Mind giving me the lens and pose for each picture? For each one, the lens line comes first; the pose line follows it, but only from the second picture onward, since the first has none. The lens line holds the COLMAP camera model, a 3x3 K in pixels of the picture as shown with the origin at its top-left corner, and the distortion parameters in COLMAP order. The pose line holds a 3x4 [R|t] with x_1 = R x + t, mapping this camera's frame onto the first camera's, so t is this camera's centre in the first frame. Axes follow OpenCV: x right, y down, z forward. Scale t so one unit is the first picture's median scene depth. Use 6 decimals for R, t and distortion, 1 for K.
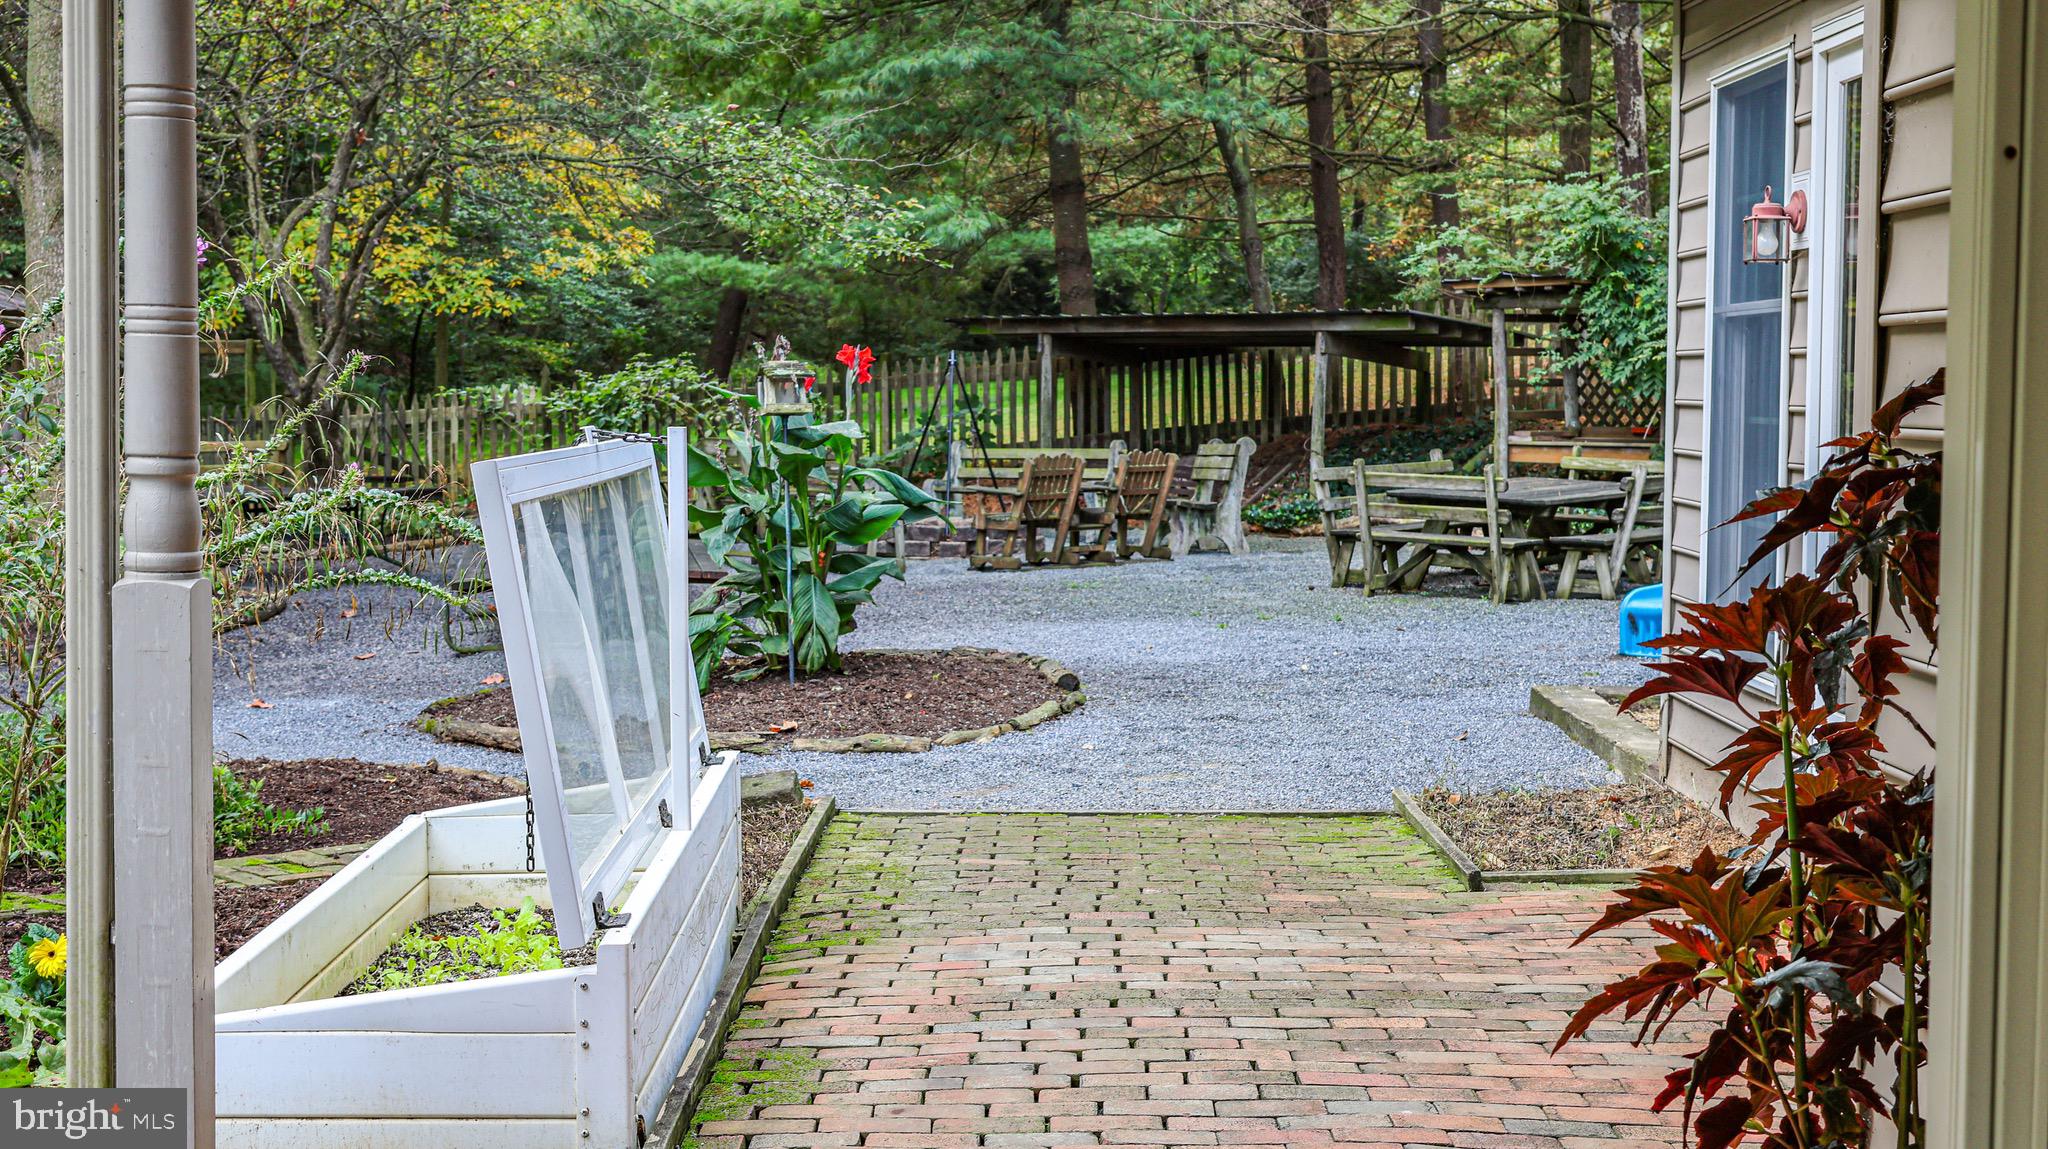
lens RADIAL K [[3301.6, 0, 1024.0], [0, 3301.6, 574.5], [0, 0, 1]] dist [-0.001770, -0.000632]
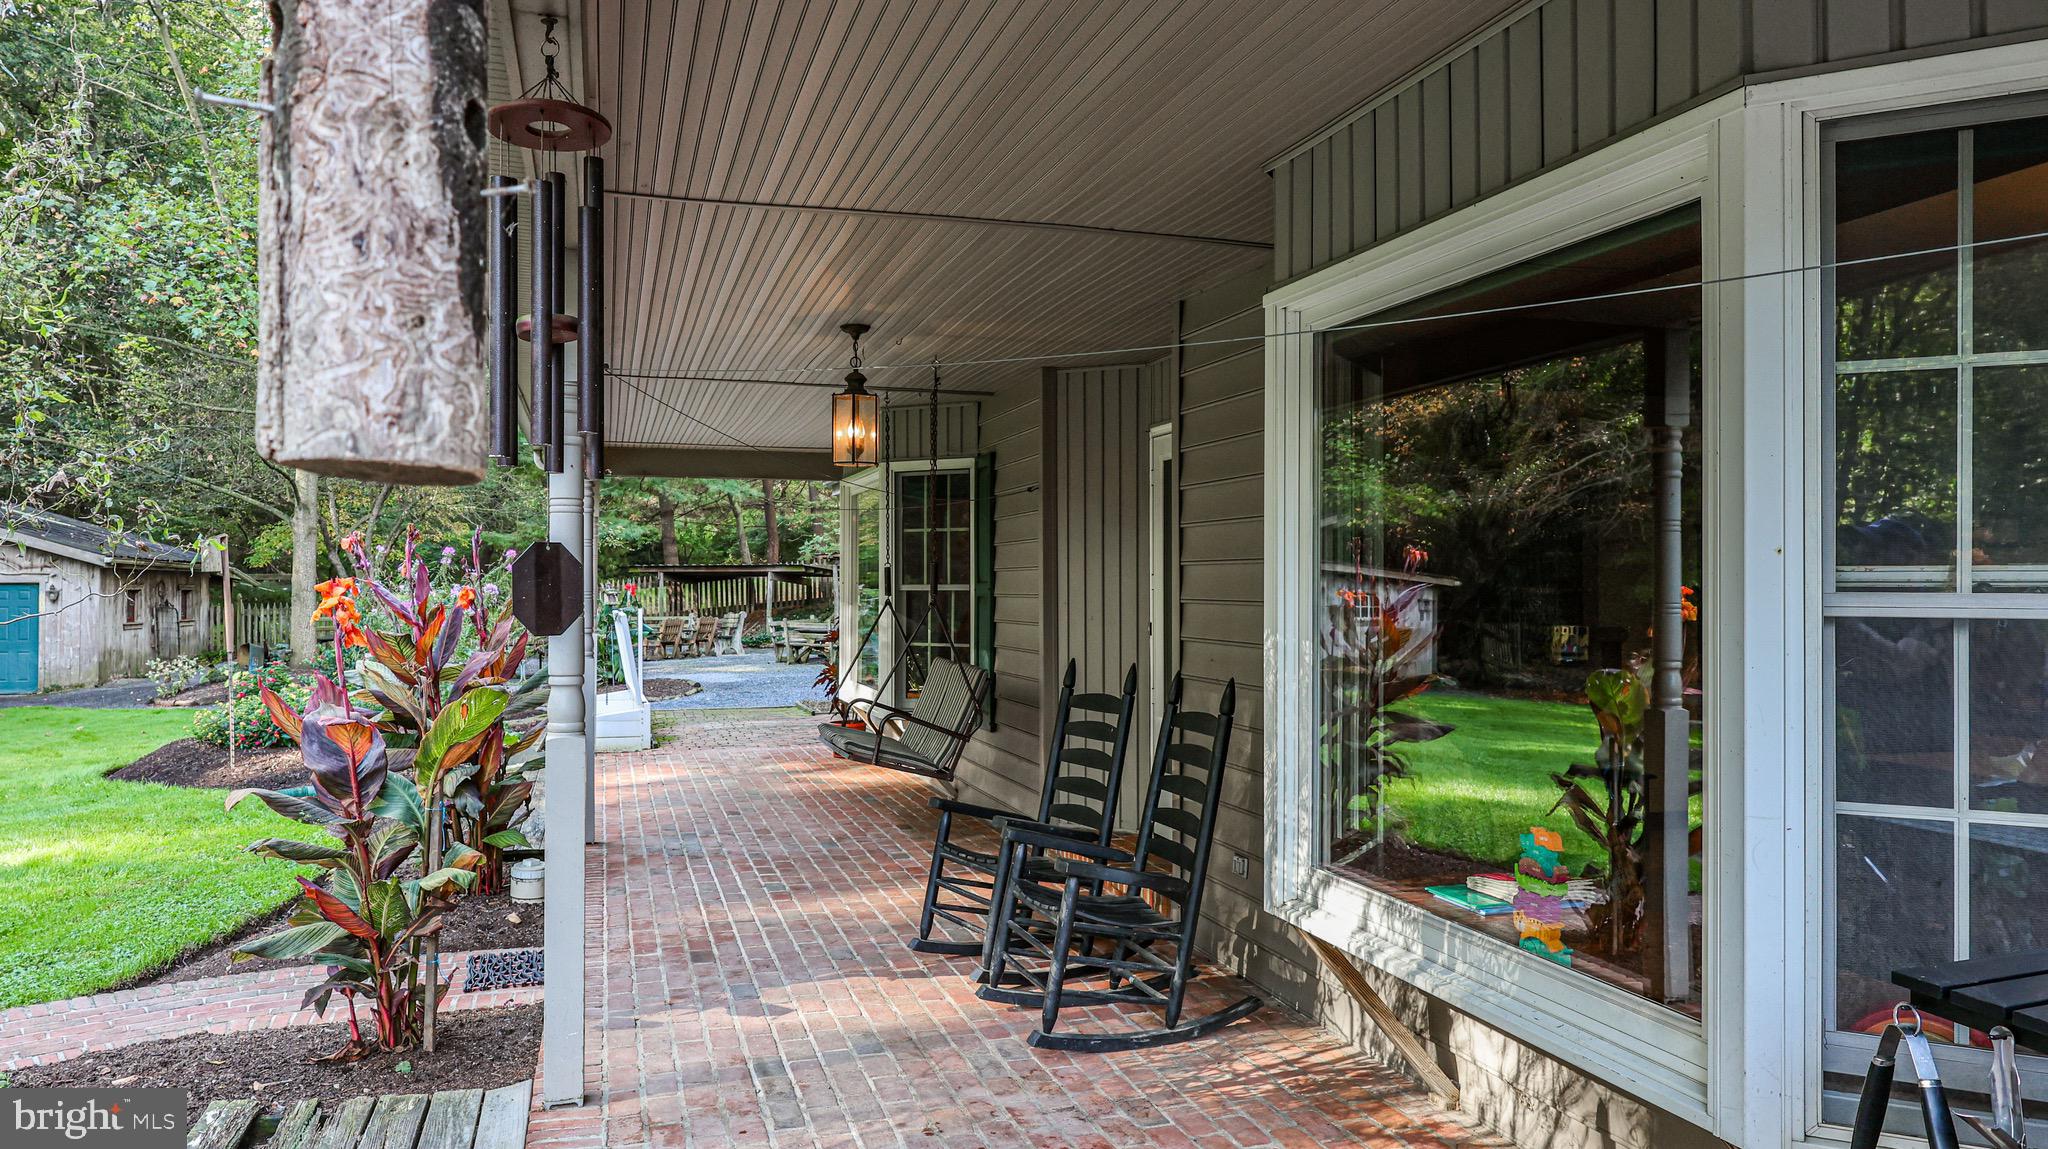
lens RADIAL K [[1471.6, 0, 1024.0], [0, 1471.6, 574.5], [0, 0, 1]] dist [0.005971, 0.002583]
pose [[0.965805, -0.006529, 0.259187, -0.023150], [0.023570, 0.997754, -0.062696, 0.009923], [-0.258196, 0.066662, 0.963790, -0.229224]]
